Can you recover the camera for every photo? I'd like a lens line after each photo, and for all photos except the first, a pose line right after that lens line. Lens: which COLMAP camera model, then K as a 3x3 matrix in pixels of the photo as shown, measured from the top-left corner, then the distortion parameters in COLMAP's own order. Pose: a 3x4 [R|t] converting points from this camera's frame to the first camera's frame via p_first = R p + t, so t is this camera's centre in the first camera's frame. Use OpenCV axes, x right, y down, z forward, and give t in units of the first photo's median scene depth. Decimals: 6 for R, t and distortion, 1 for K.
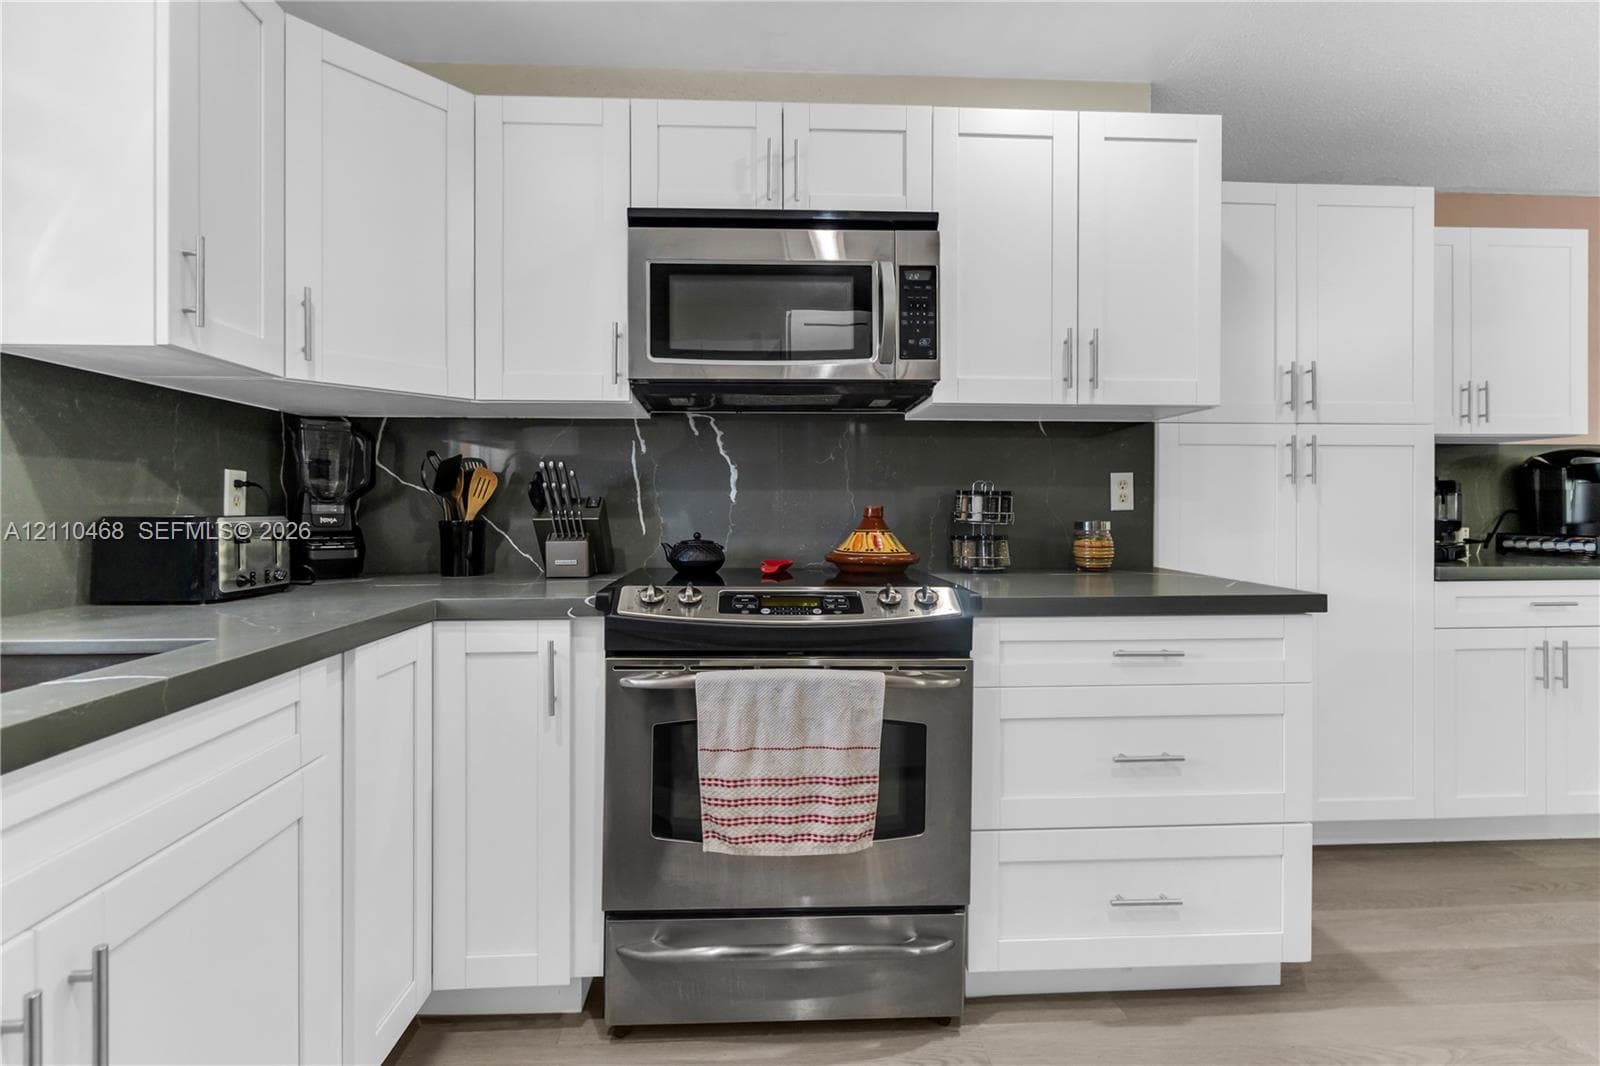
lens RADIAL K [[705.8, 0, 771.0], [0, 705.8, 515.3], [0, 0, 1]] dist [-0.002003, 0.001445]
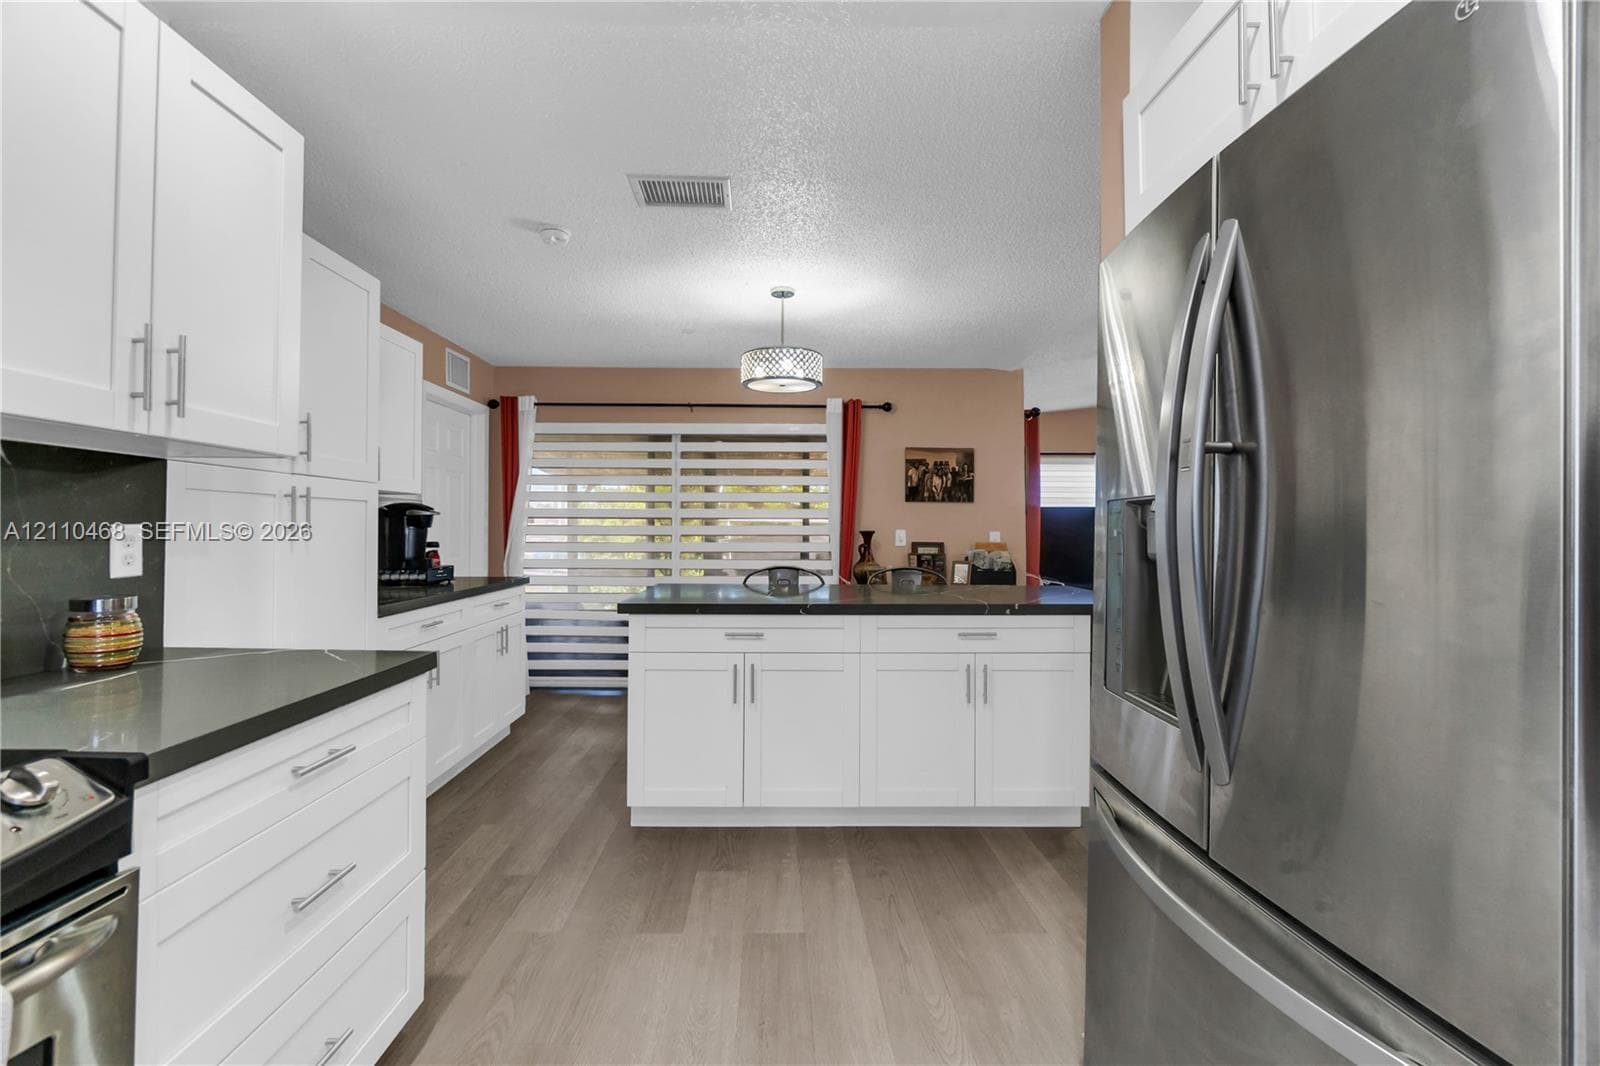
lens RADIAL K [[700.6, 0, 790.7], [0, 700.6, 523.5], [0, 0, 1]] dist [-0.006410, 0.001035]
pose [[0.031489, 0.005738, 0.999488, -0.235991], [0.004854, 0.999971, -0.005894, -0.065937], [-0.999492, 0.005037, 0.031460, 0.359980]]
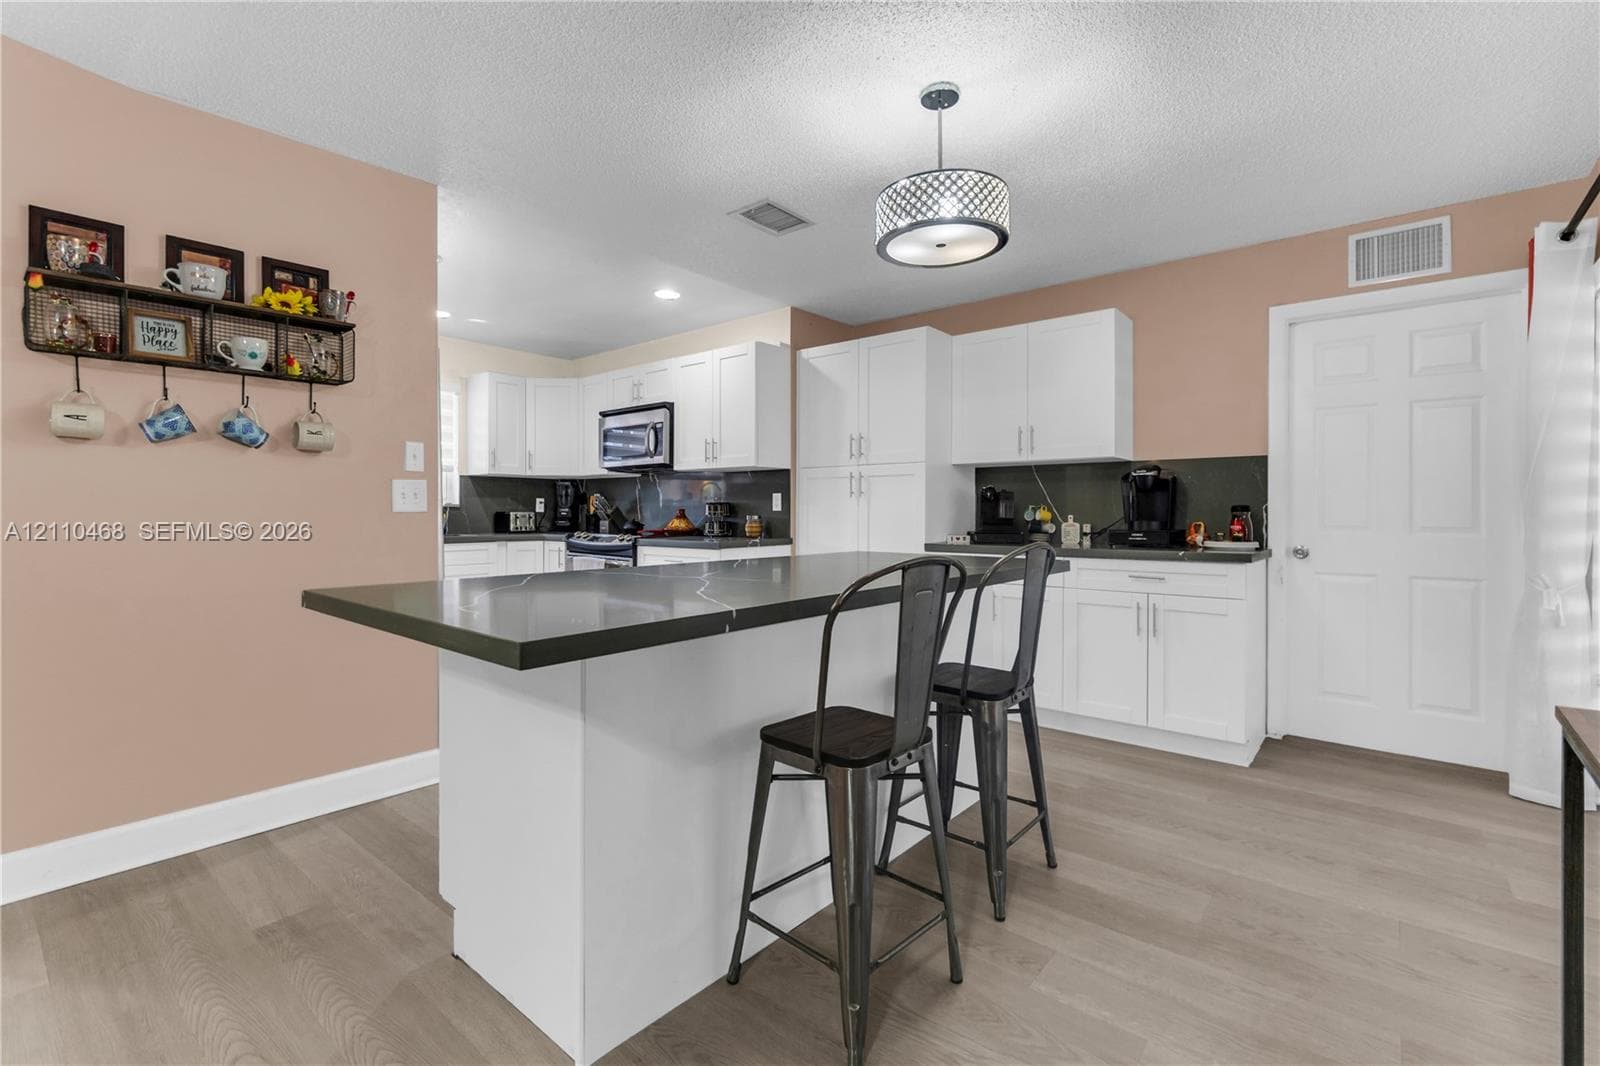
lens RADIAL K [[700.6, 0, 801.8], [0, 700.6, 523.8], [0, 0, 1]] dist [-0.006410, 0.001035]
pose [[0.732865, 0.013239, -0.680245, 2.425188], [-0.008844, 0.999912, 0.009933, 0.012633], [0.680316, -0.001264, 0.732918, -0.612066]]
